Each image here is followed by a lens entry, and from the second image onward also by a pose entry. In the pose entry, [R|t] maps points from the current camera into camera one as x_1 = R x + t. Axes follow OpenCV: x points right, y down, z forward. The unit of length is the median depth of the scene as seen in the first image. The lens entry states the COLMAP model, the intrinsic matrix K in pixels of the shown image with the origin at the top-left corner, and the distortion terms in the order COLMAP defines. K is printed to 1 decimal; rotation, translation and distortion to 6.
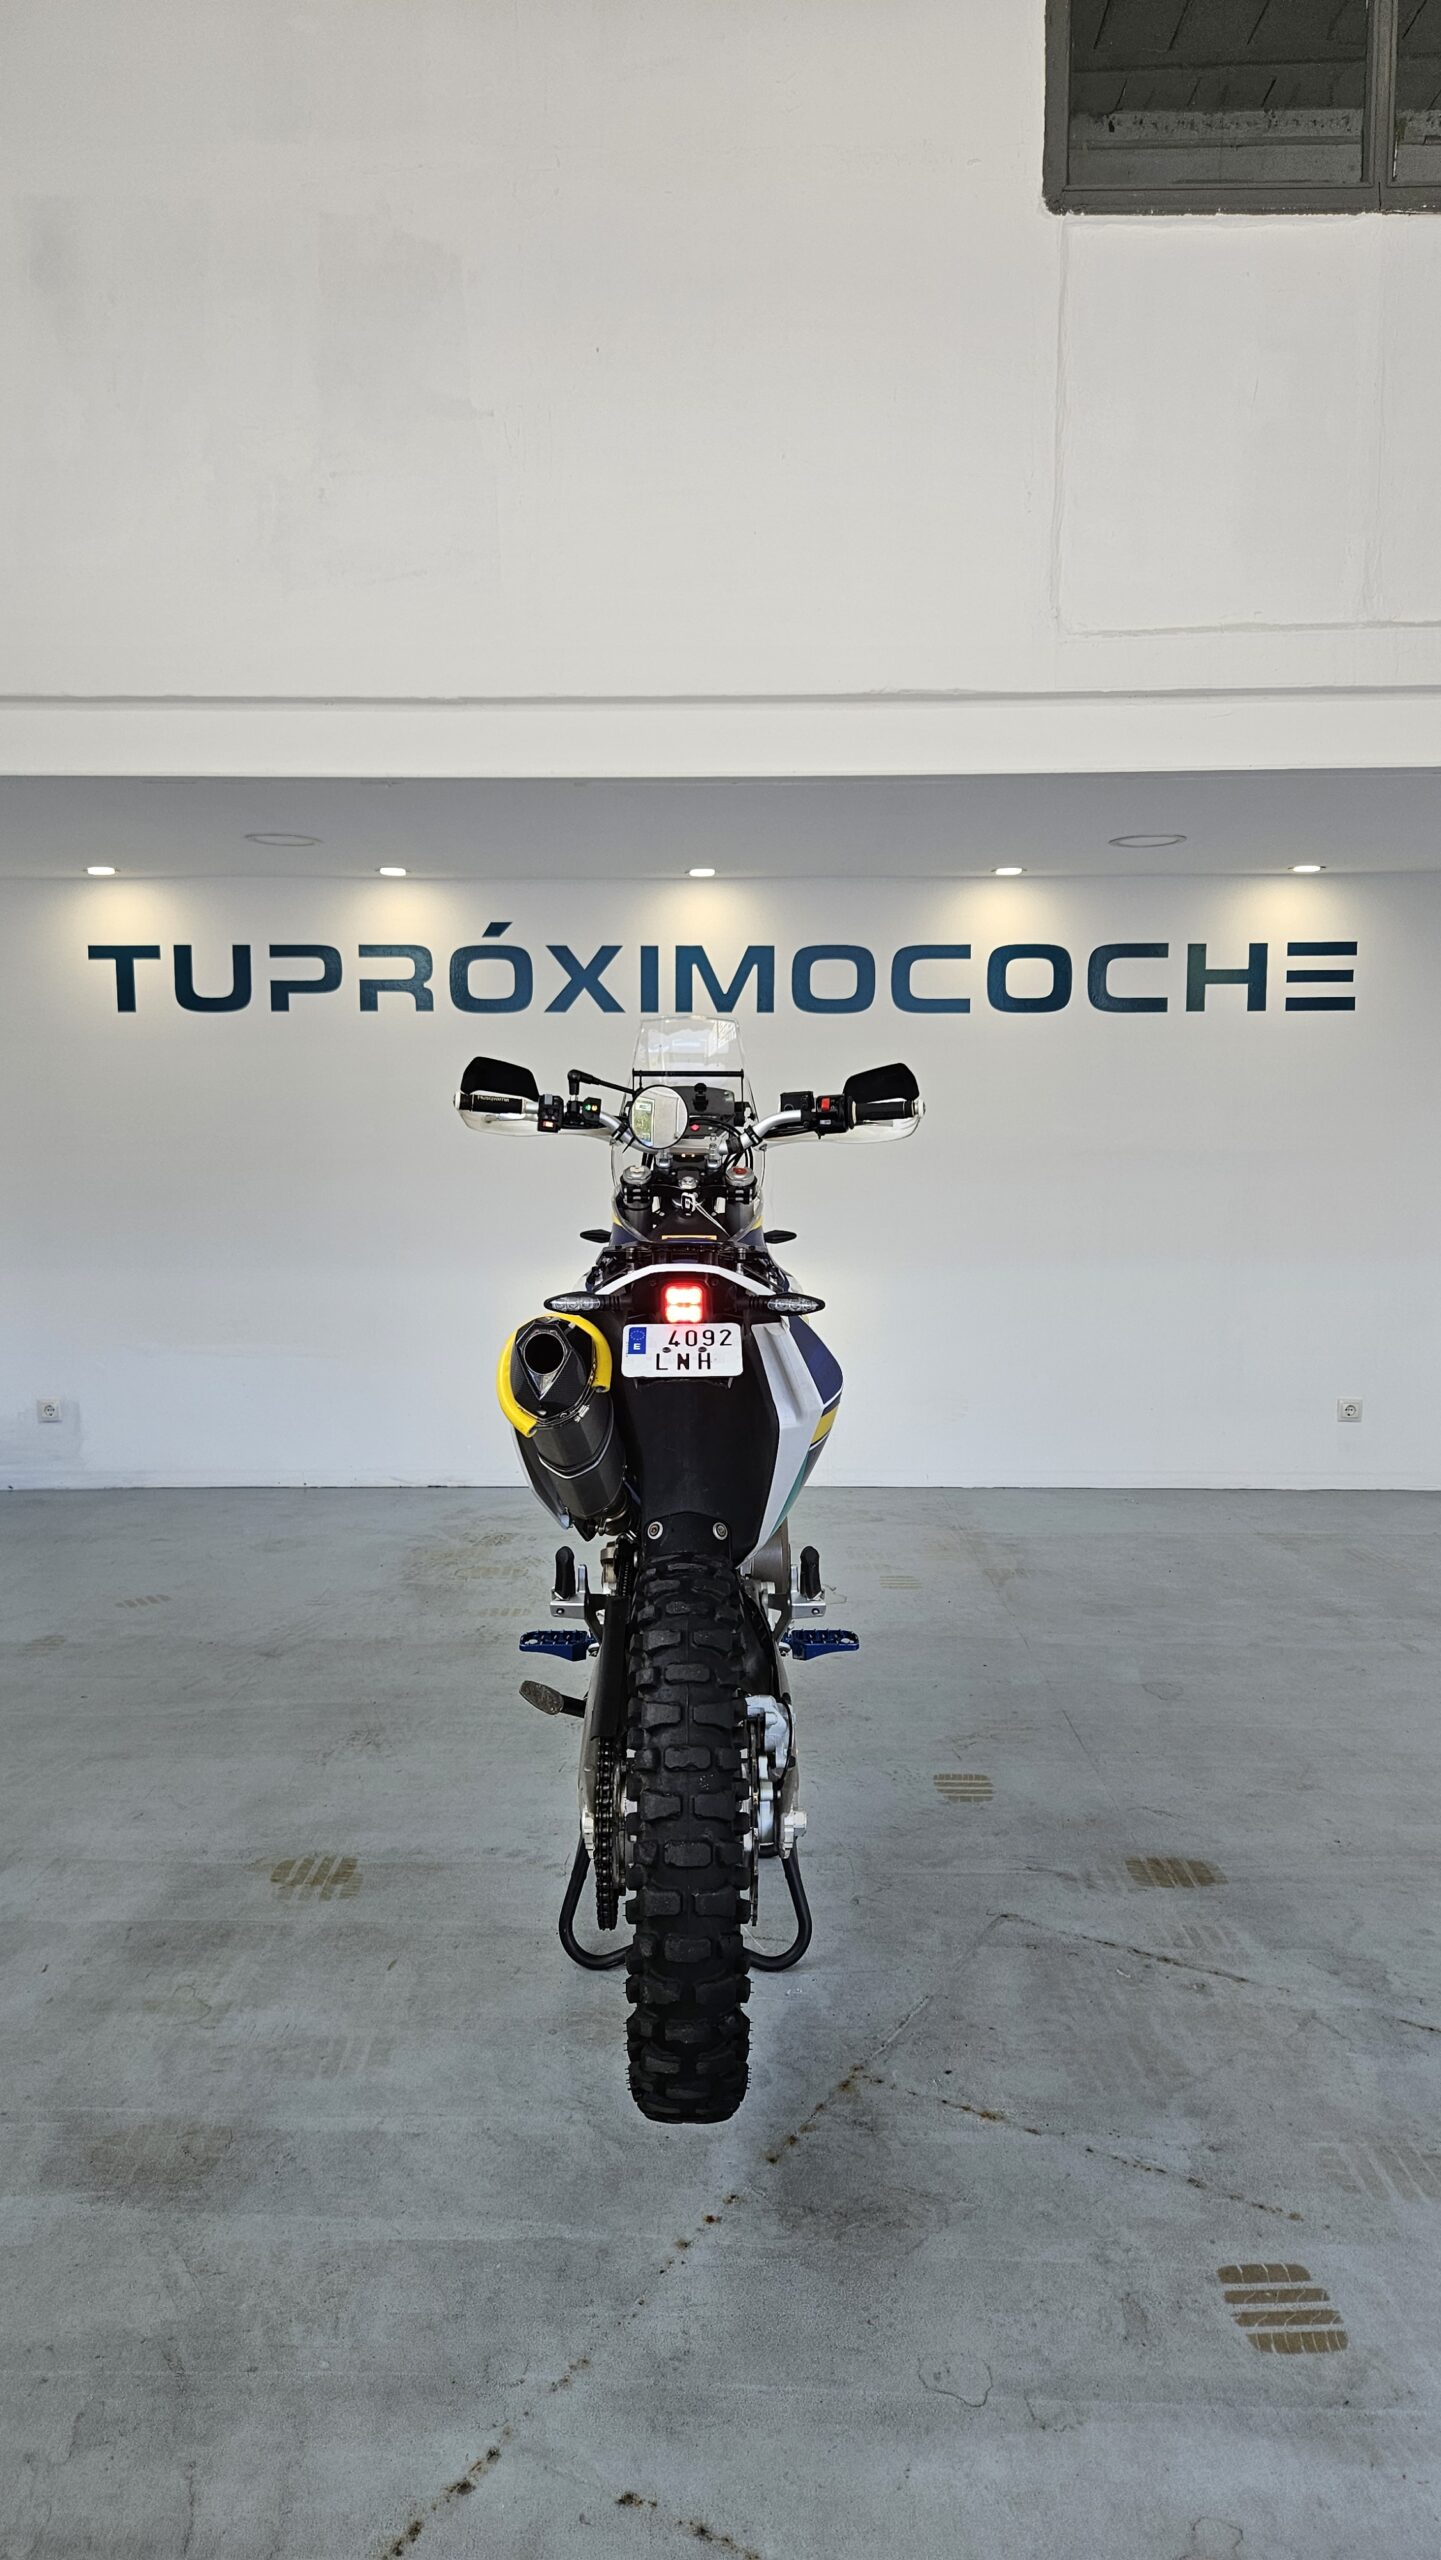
lens RADIAL K [[1698.8, 0, 681.6], [0, 1698.8, 1287.0], [0, 0, 1]] dist [0.091469, -0.000030]
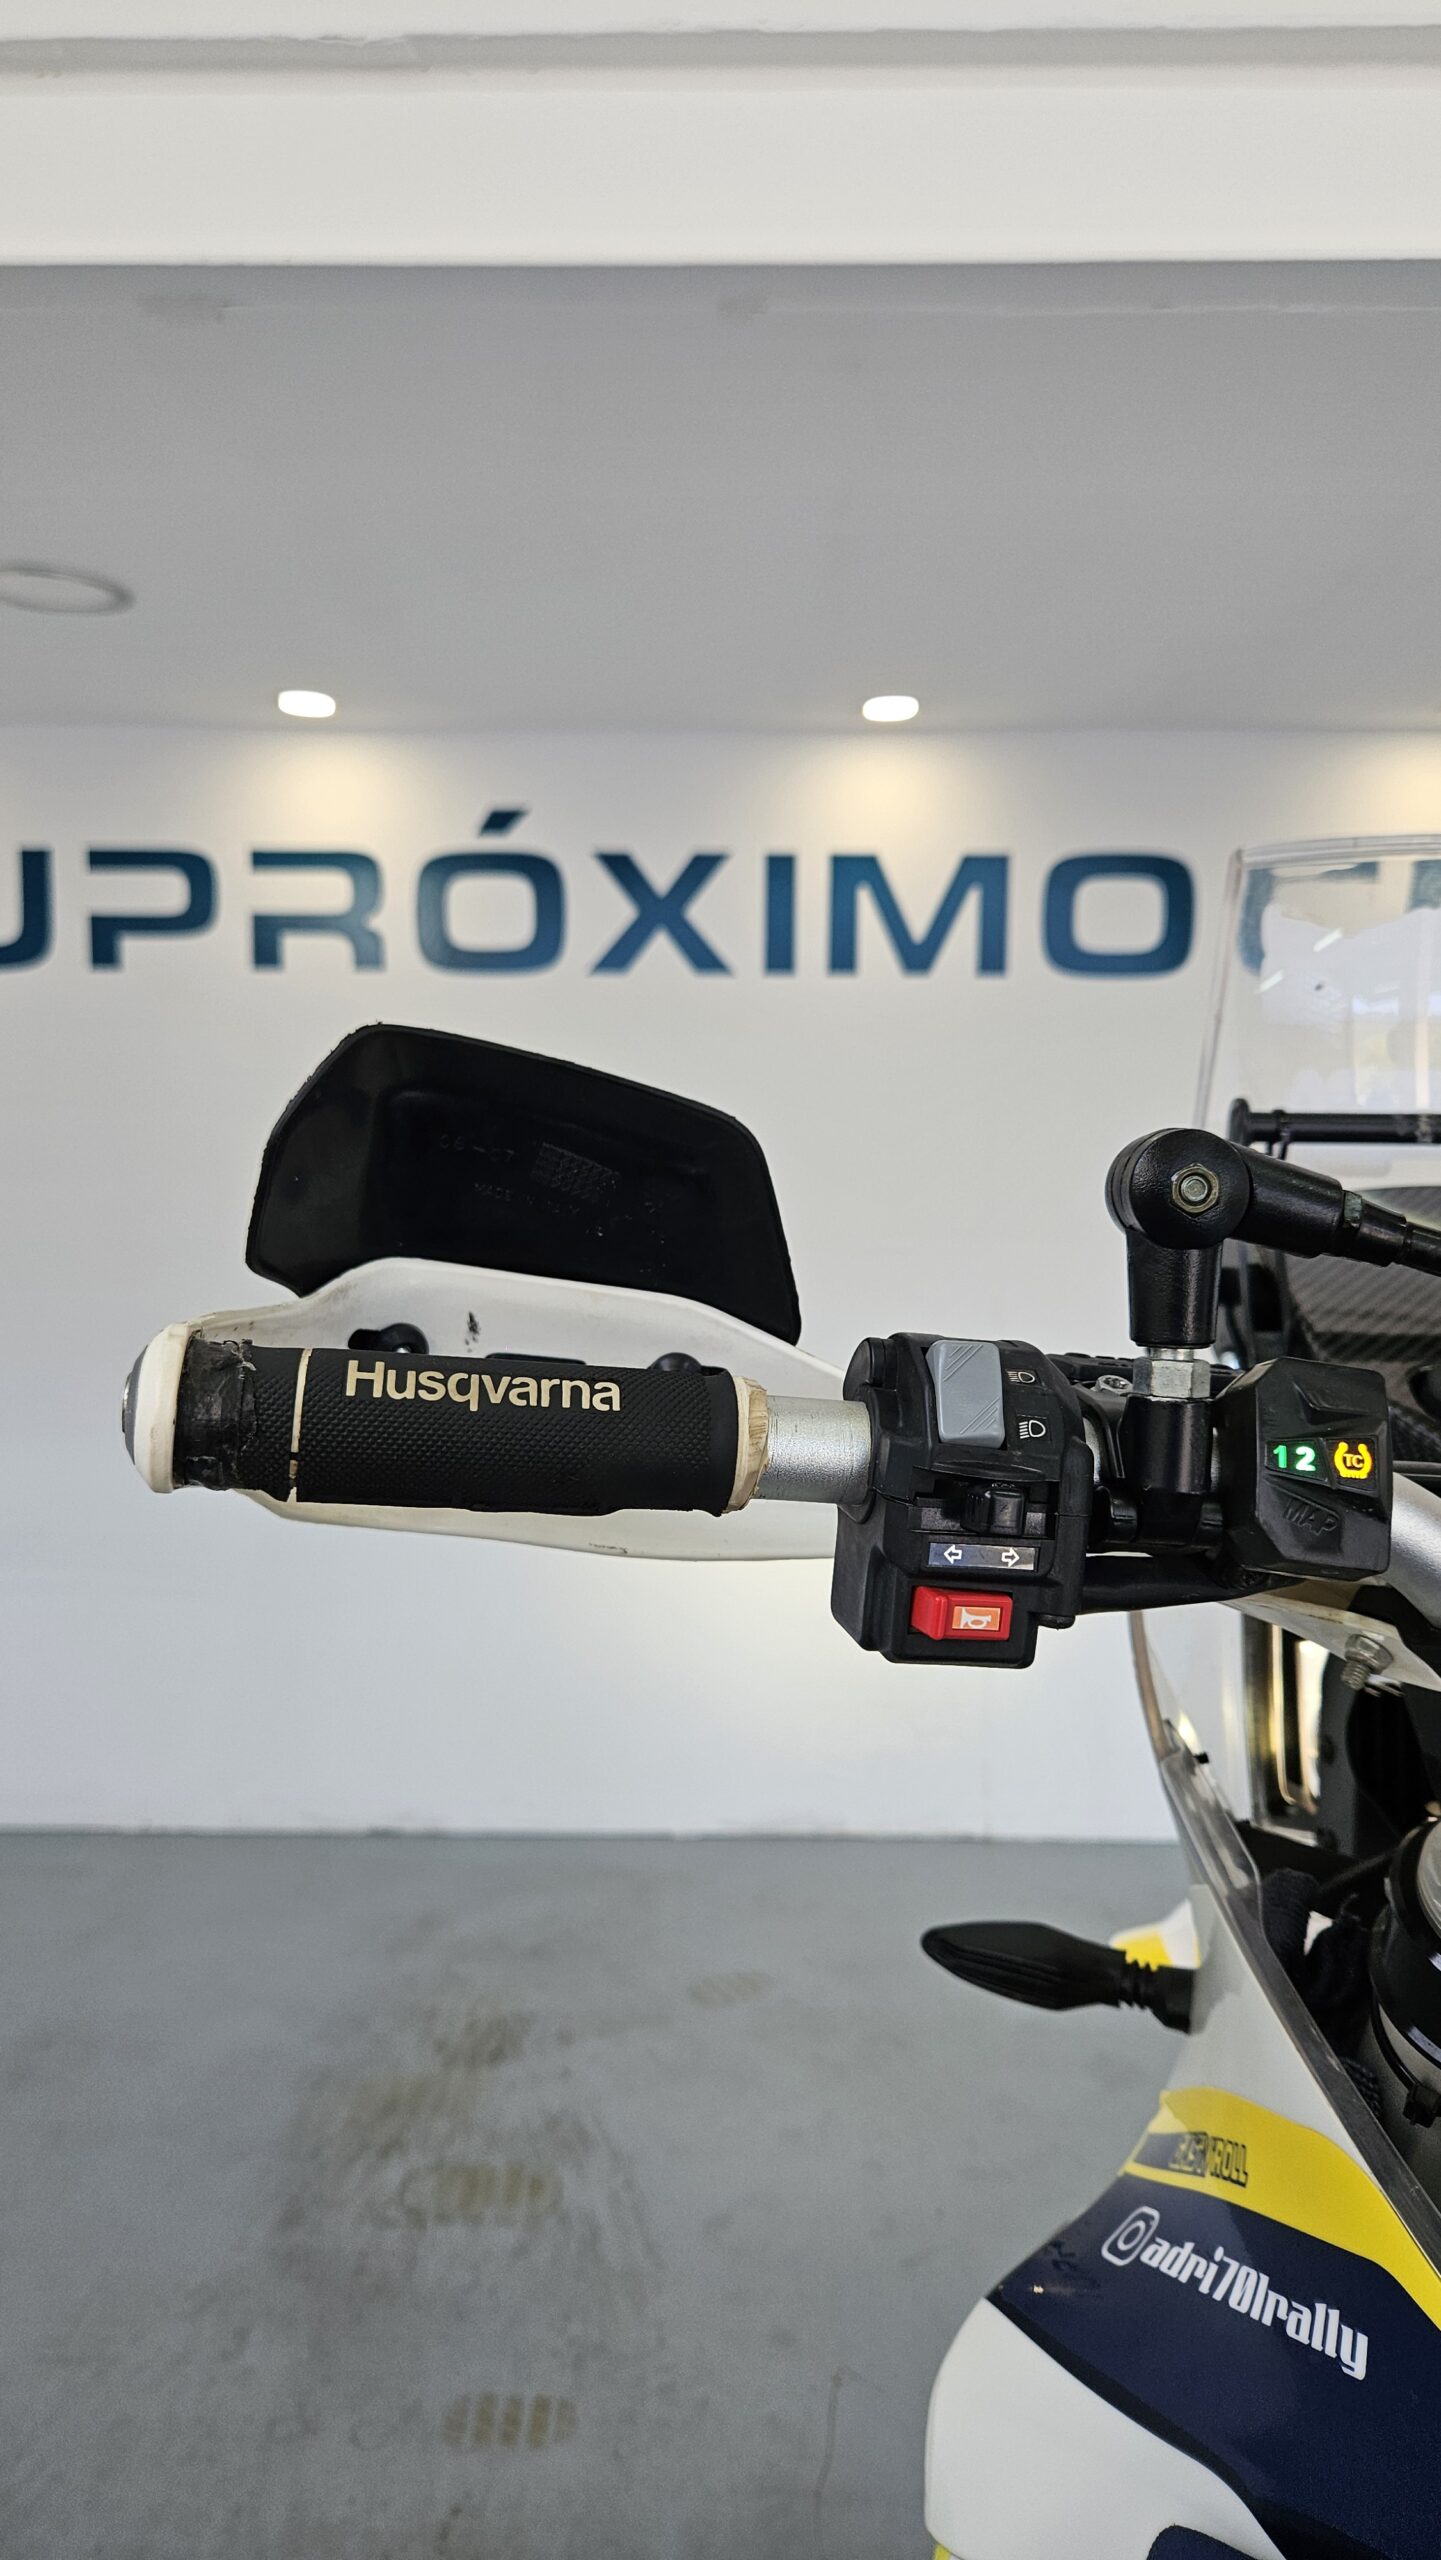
lens RADIAL K [[1727.6, 0, 695.1], [0, 1727.6, 1262.8], [0, 0, 1]] dist [0.054401, -0.056010]
pose [[0.999947, 0.005463, 0.008705, -0.050318], [-0.005320, 0.999852, -0.016353, -0.059540], [-0.008793, 0.016305, 0.999828, 0.447227]]
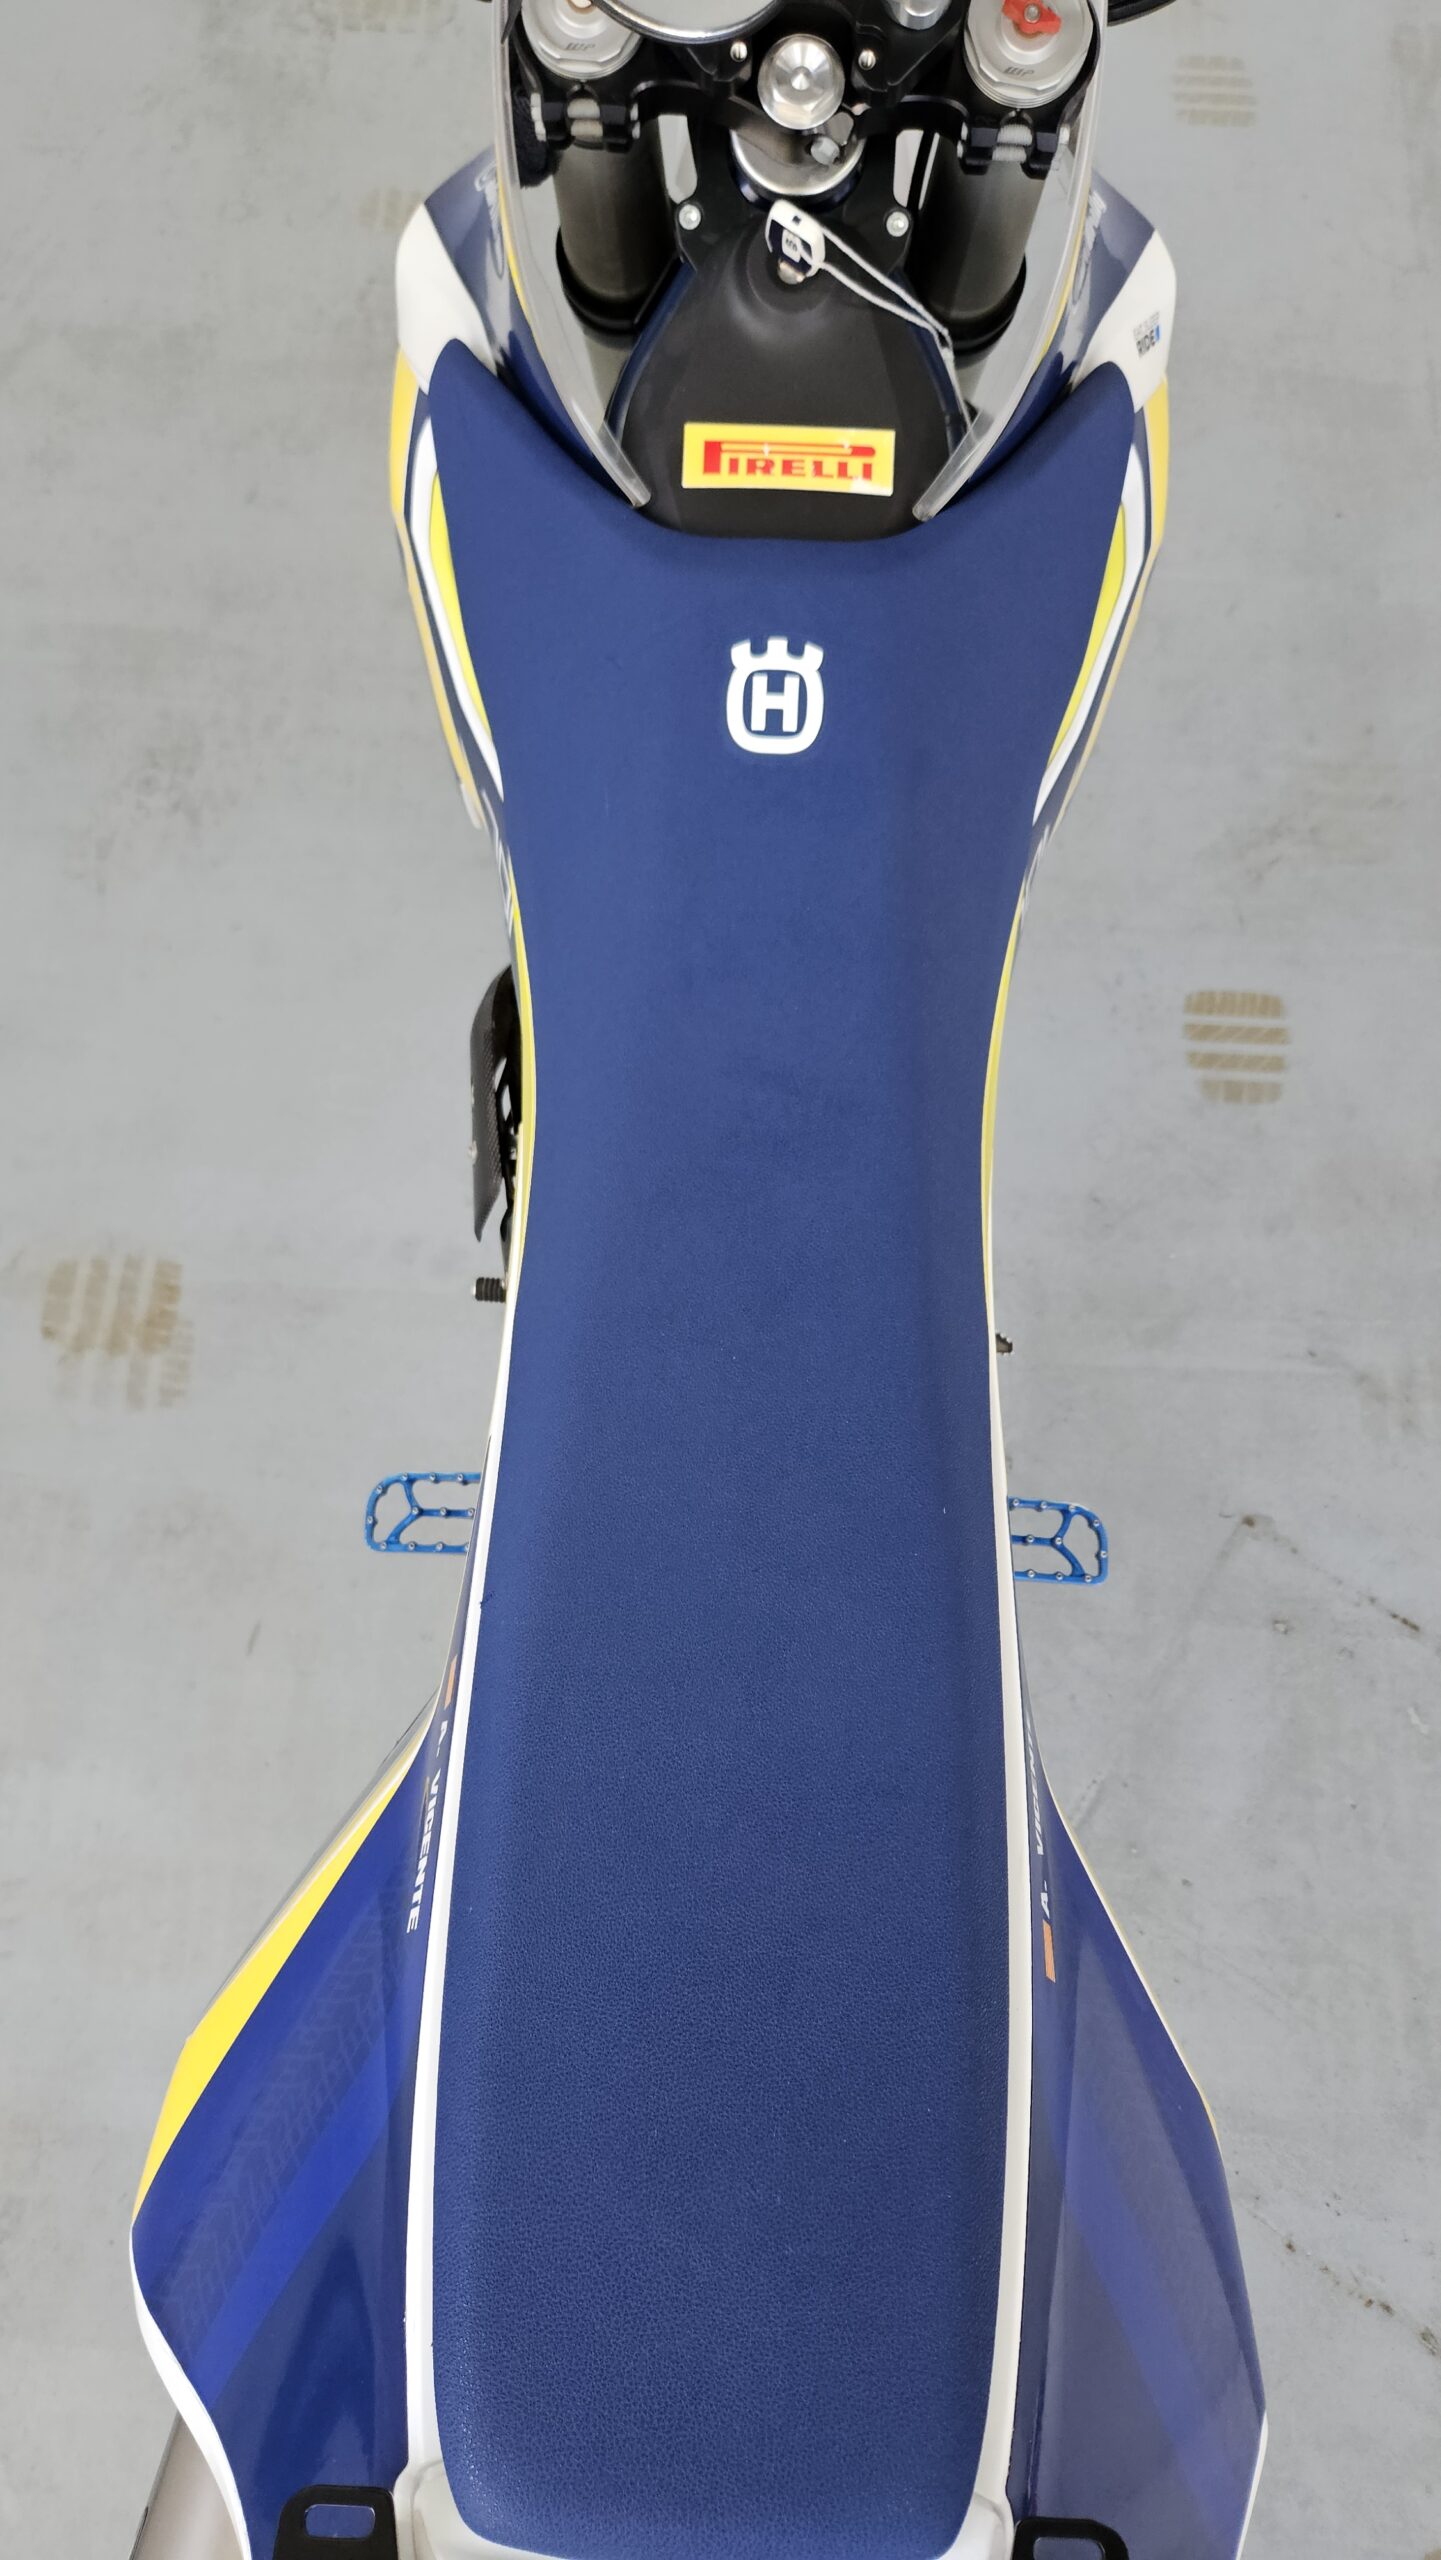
lens RADIAL K [[1727.6, 0, 695.1], [0, 1727.6, 1262.8], [0, 0, 1]] dist [0.054401, -0.056010]
pose [[0.999235, 0.035940, -0.015450, -0.000723], [-0.001548, 0.430952, 0.902374, -0.108272], [0.039089, -0.901659, 0.430678, 0.387557]]
